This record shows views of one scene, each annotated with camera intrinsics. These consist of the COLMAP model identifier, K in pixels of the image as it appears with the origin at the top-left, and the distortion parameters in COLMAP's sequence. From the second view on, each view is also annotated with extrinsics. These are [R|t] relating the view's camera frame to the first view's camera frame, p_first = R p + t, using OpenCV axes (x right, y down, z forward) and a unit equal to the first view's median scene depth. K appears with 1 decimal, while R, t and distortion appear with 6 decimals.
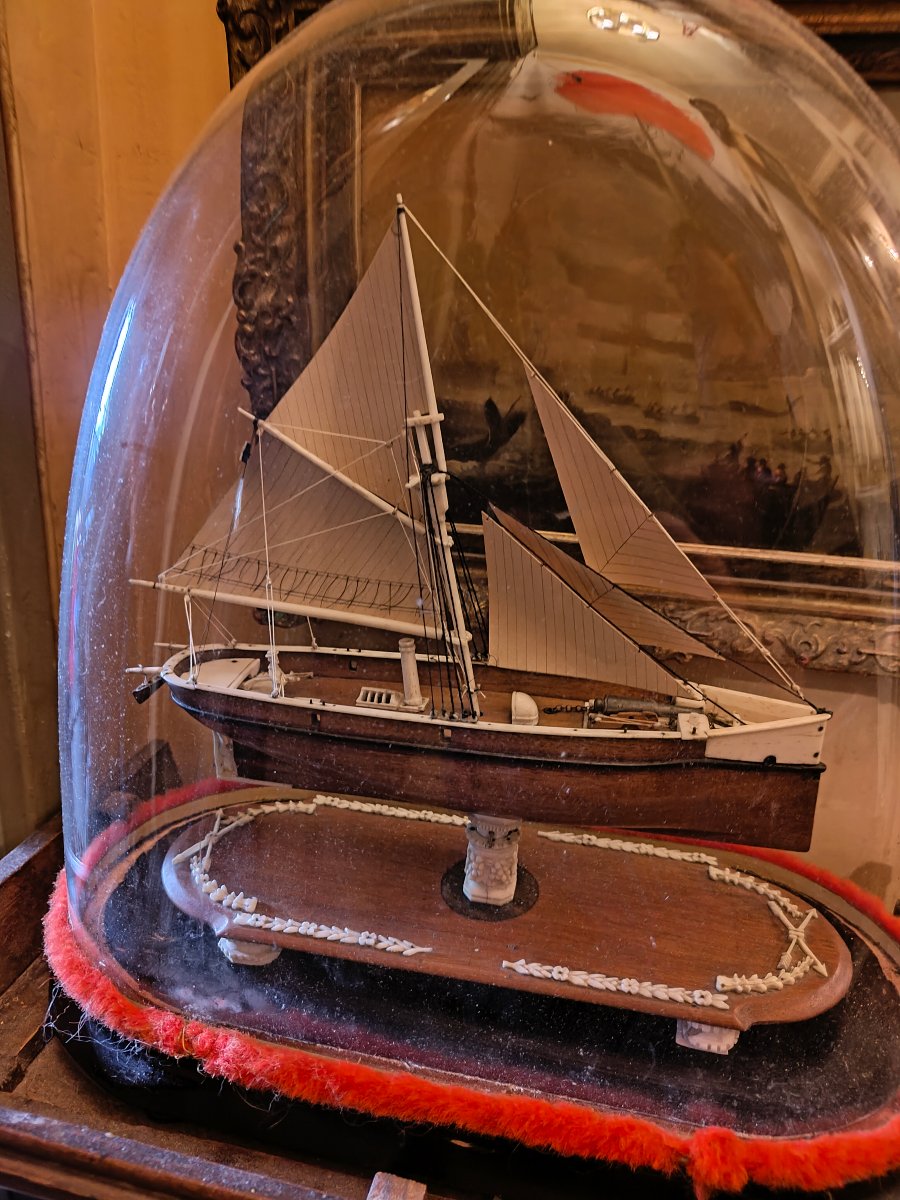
lens RADIAL K [[955.1, 0, 463.8], [0, 955.1, 624.0], [0, 0, 1]] dist [-0.029896, 0.016690]
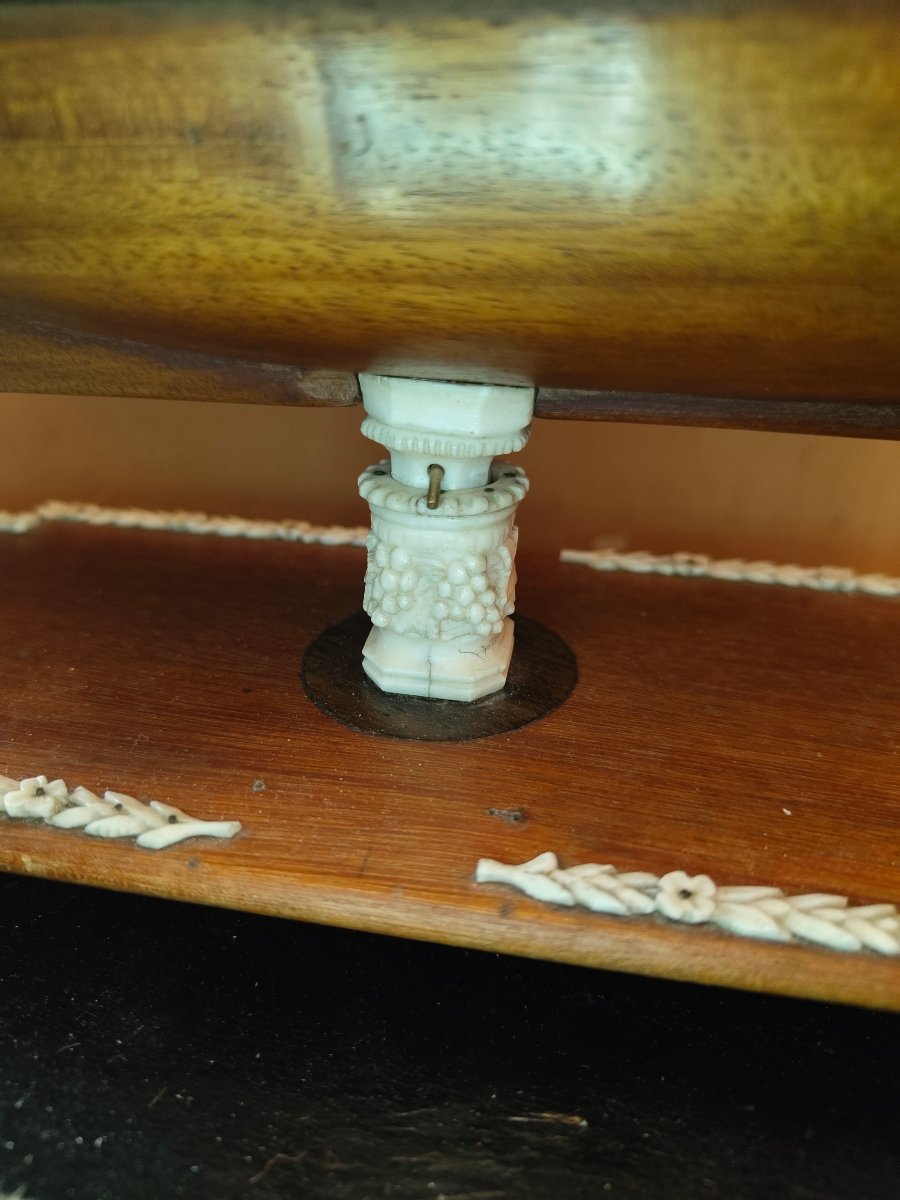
lens RADIAL K [[955.1, 0, 459.0], [0, 955.1, 610.1], [0, 0, 1]] dist [-0.029896, 0.016690]
pose [[0.999719, -0.021910, 0.009079, 0.033431], [0.021183, 0.997057, 0.073676, 0.247535], [-0.010667, -0.073463, 0.997241, 0.690363]]
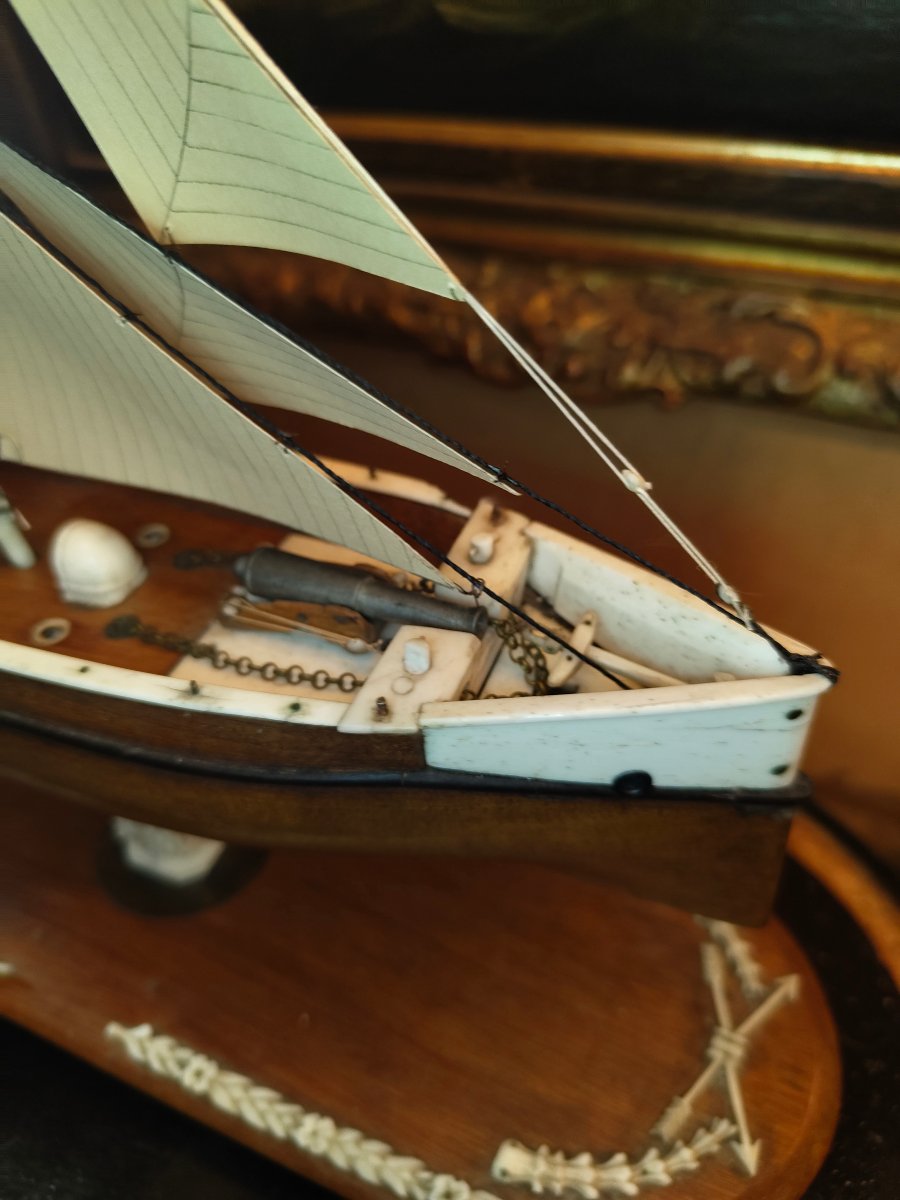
lens RADIAL K [[955.1, 0, 467.0], [0, 955.1, 631.8], [0, 0, 1]] dist [-0.029896, 0.016690]
pose [[0.974211, 0.098076, -0.203207, 0.301957], [-0.015300, 0.927233, 0.374172, -0.040486], [0.225118, -0.361414, 0.904822, 0.621805]]
